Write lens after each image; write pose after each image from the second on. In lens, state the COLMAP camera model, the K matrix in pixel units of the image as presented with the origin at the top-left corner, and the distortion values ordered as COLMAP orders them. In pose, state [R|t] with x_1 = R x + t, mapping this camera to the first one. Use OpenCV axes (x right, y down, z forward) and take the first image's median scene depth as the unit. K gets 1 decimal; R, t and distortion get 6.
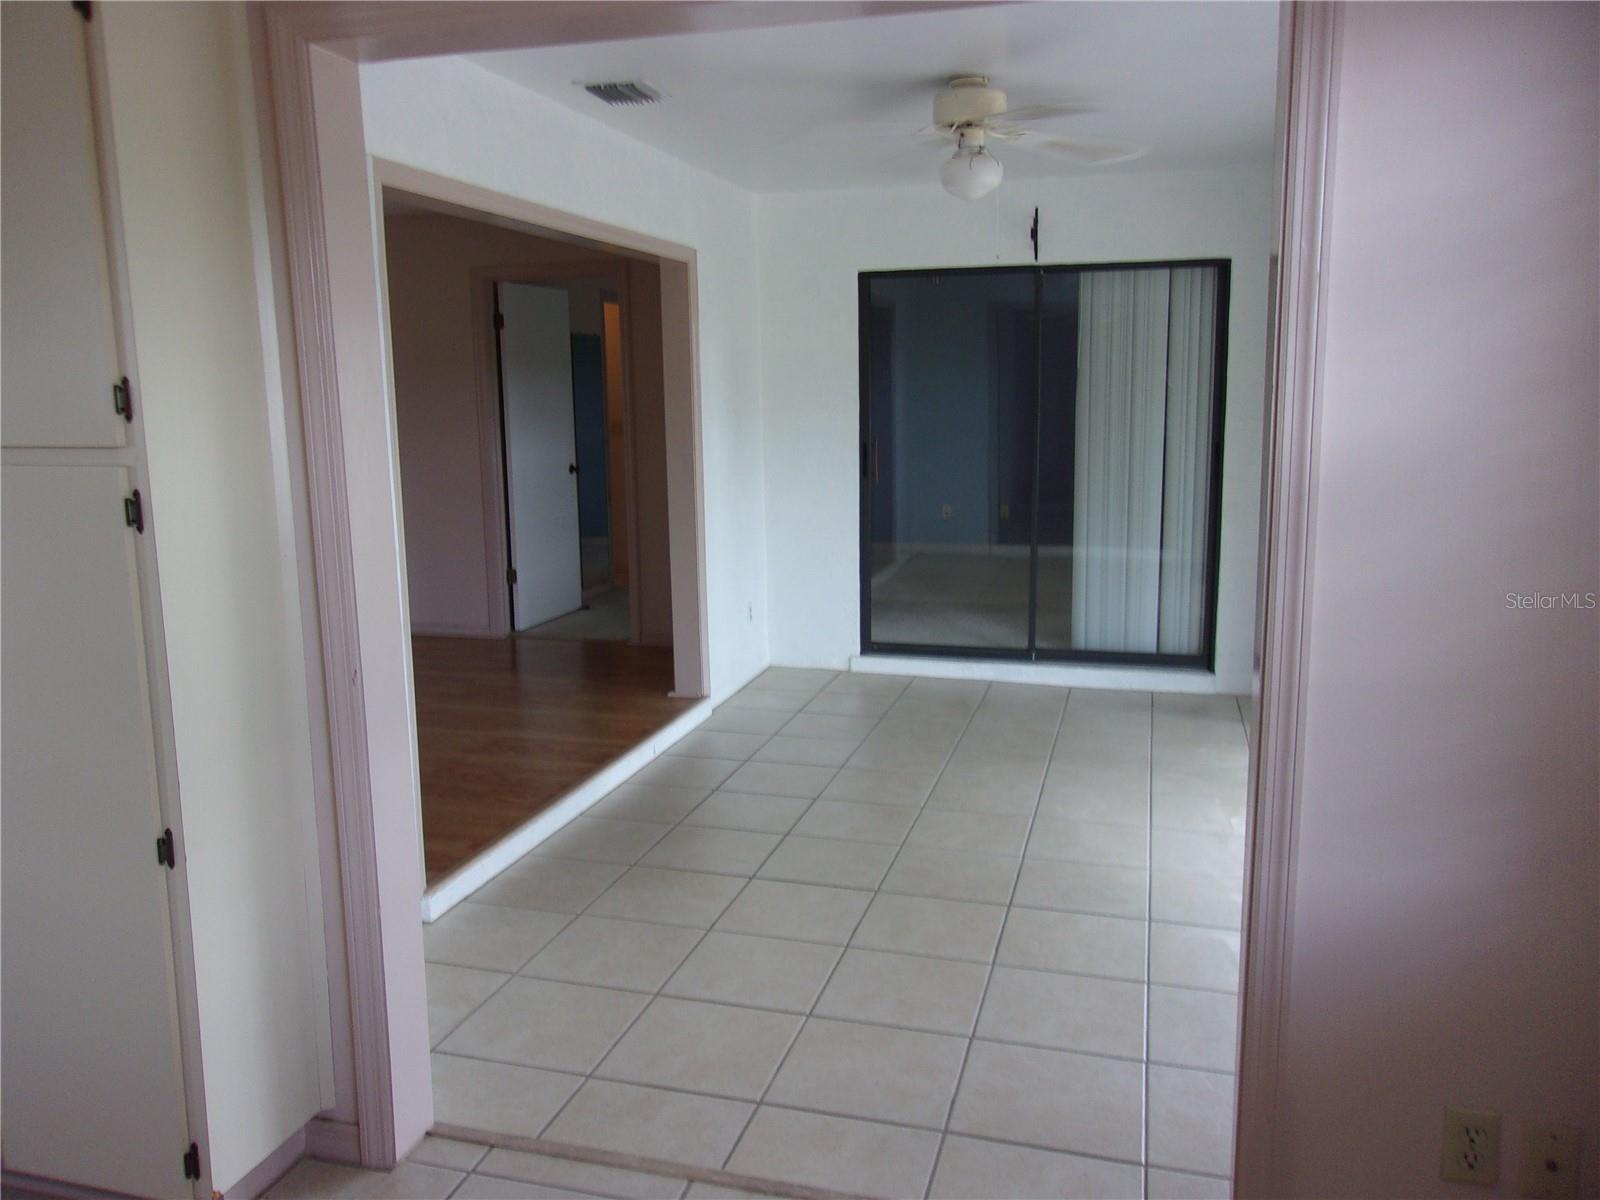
lens RADIAL K [[1253.2, 0, 800.0], [0, 1253.2, 600.0], [0, 0, 1]] dist [-0.007102, -0.001921]
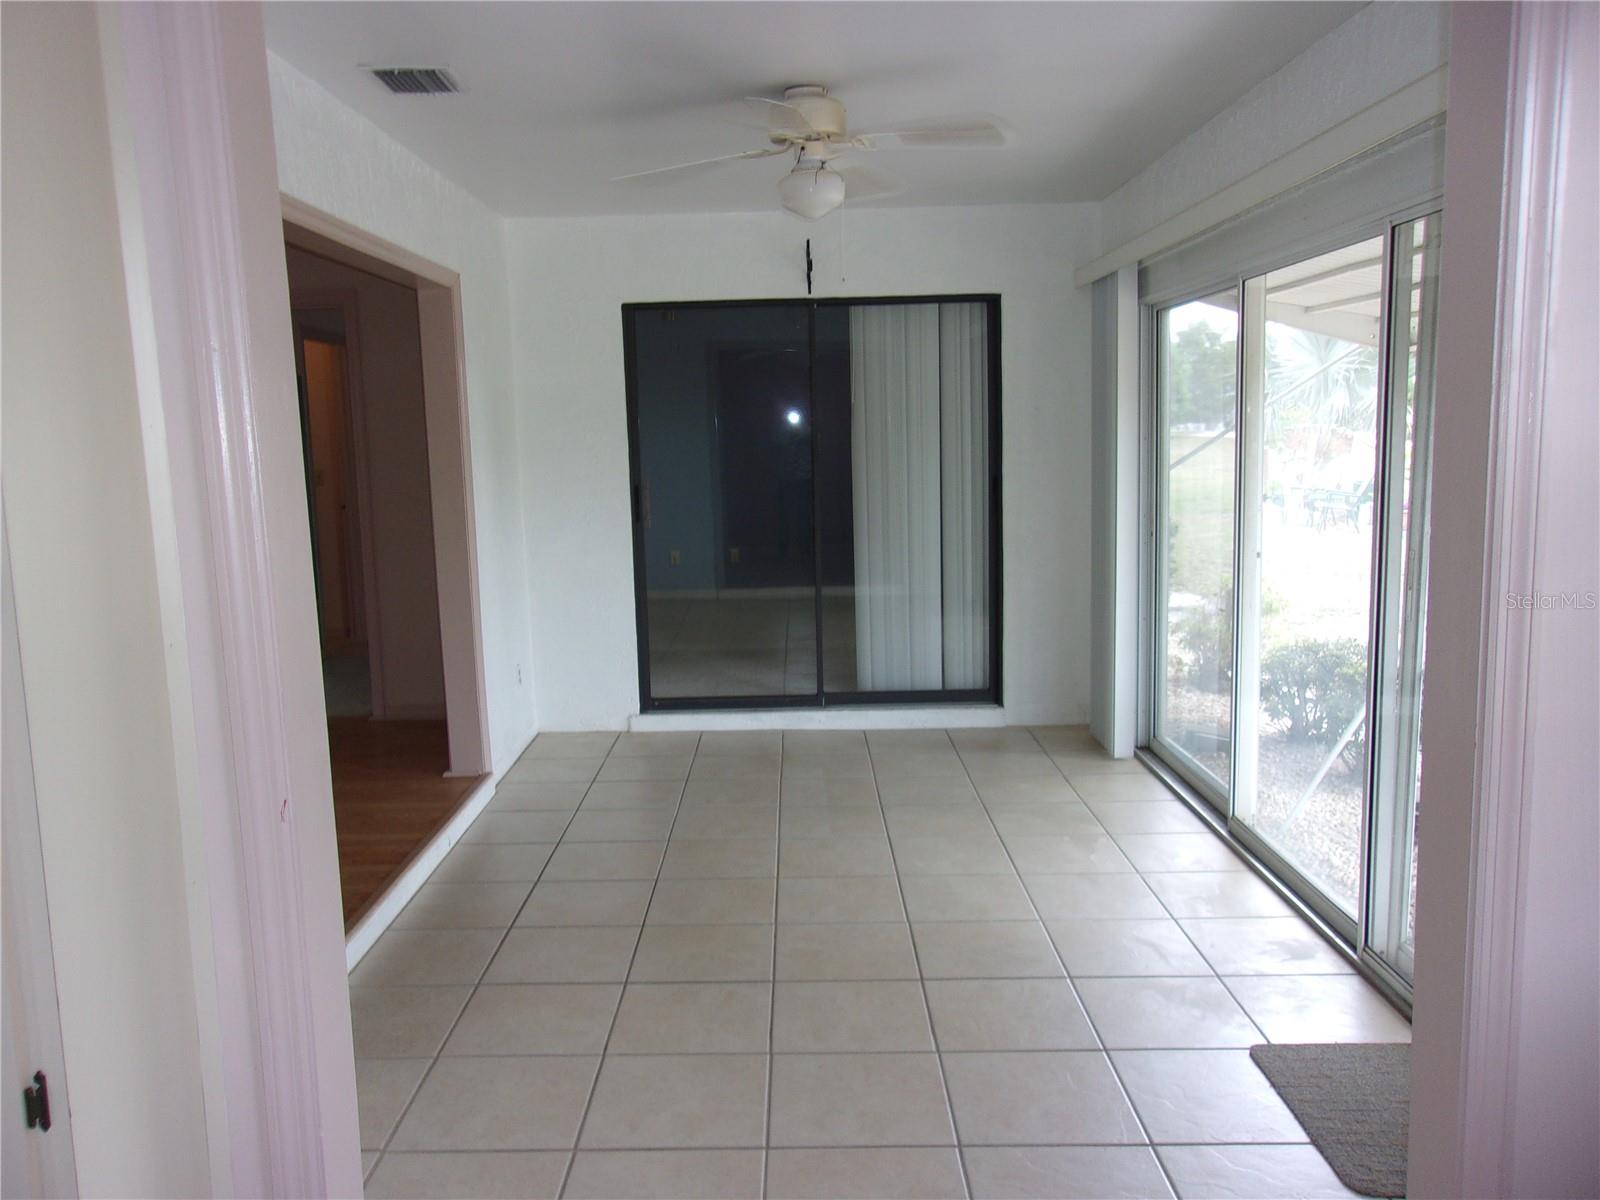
lens RADIAL K [[1253.2, 0, 800.0], [0, 1253.2, 600.0], [0, 0, 1]] dist [-0.007102, -0.001921]
pose [[0.962682, -0.048728, 0.266213, -0.087324], [0.058422, 0.997882, -0.028613, -0.006910], [-0.264255, 0.043097, 0.963489, 0.077787]]
